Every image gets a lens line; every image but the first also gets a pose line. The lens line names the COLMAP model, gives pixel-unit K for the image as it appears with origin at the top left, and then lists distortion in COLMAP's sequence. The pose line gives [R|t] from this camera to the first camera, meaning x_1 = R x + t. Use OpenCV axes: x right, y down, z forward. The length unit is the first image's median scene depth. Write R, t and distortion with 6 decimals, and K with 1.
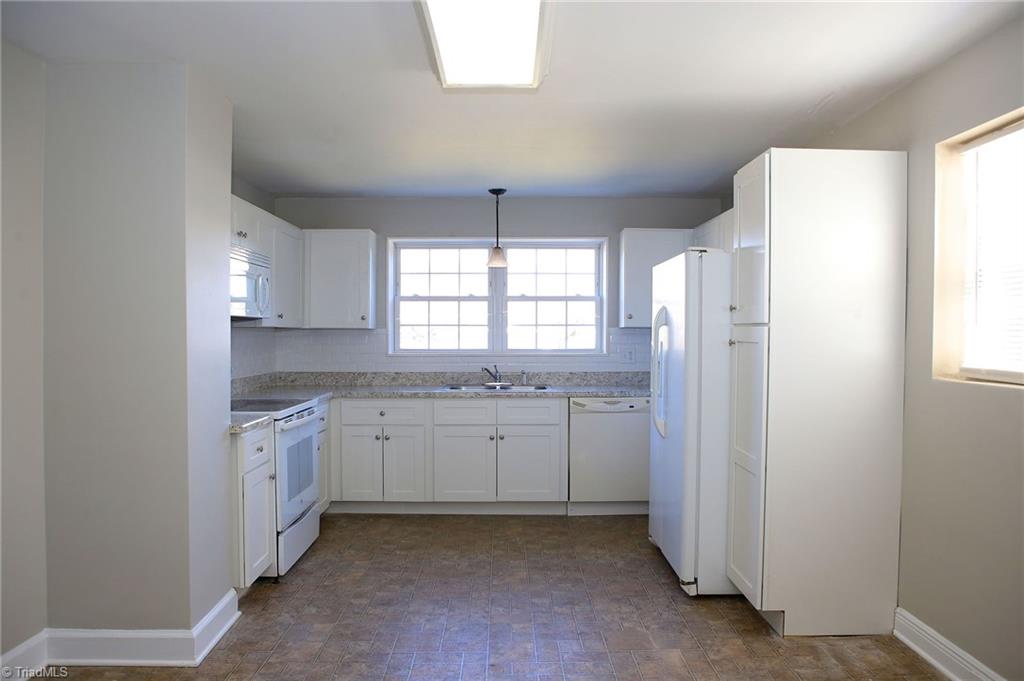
lens RADIAL K [[708.8, 0, 514.2], [0, 708.8, 340.6], [0, 0, 1]] dist [-0.101964, 0.066622]
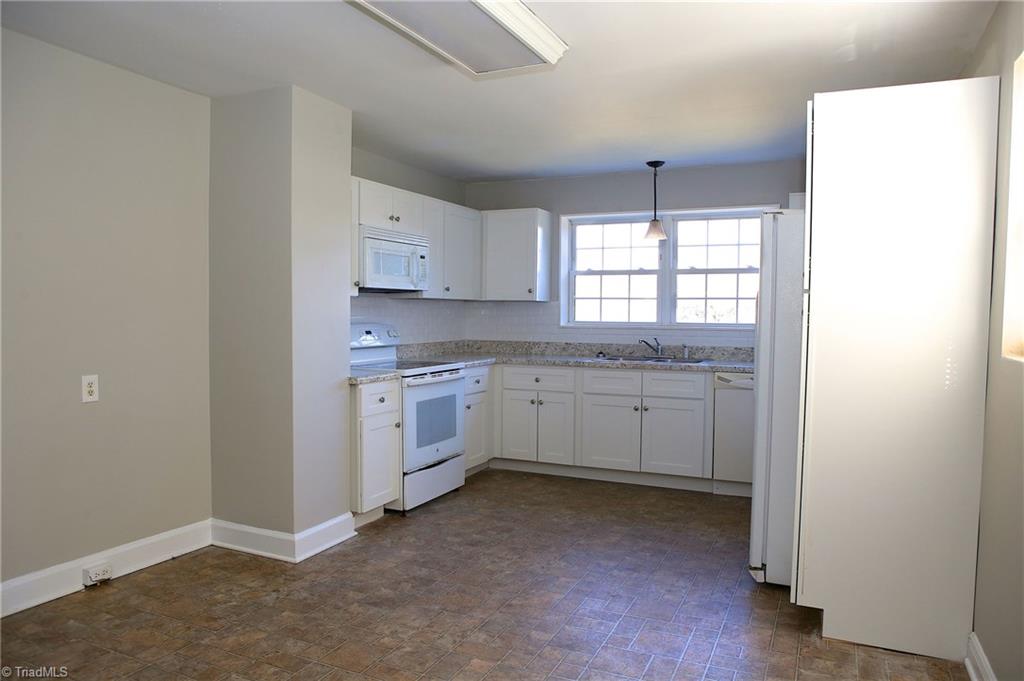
lens RADIAL K [[708.8, 0, 512.3], [0, 708.8, 338.3], [0, 0, 1]] dist [-0.101964, 0.066622]
pose [[0.901919, 0.023333, -0.431274, 0.241821], [-0.012249, 0.999520, 0.028459, 0.010079], [0.431731, -0.020385, 0.901772, 0.013066]]
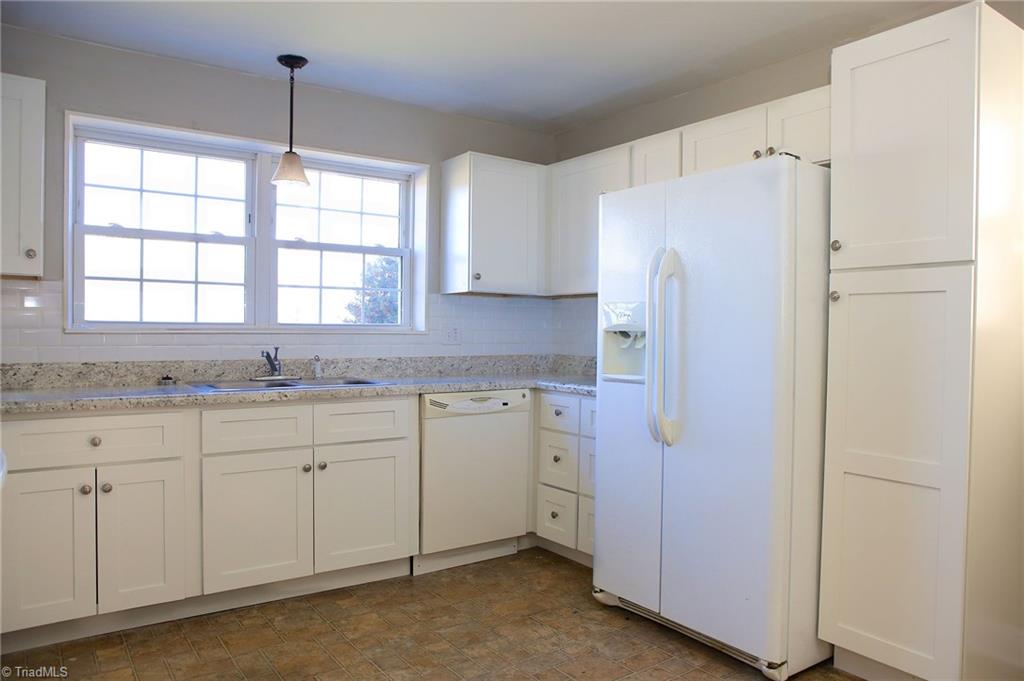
lens RADIAL K [[708.8, 0, 518.2], [0, 708.8, 335.3], [0, 0, 1]] dist [-0.101964, 0.066622]
pose [[0.815031, 0.002893, 0.579410, -0.226000], [-0.001901, 0.999996, -0.002319, 0.027379], [-0.579415, 0.000789, 0.815033, 0.422674]]
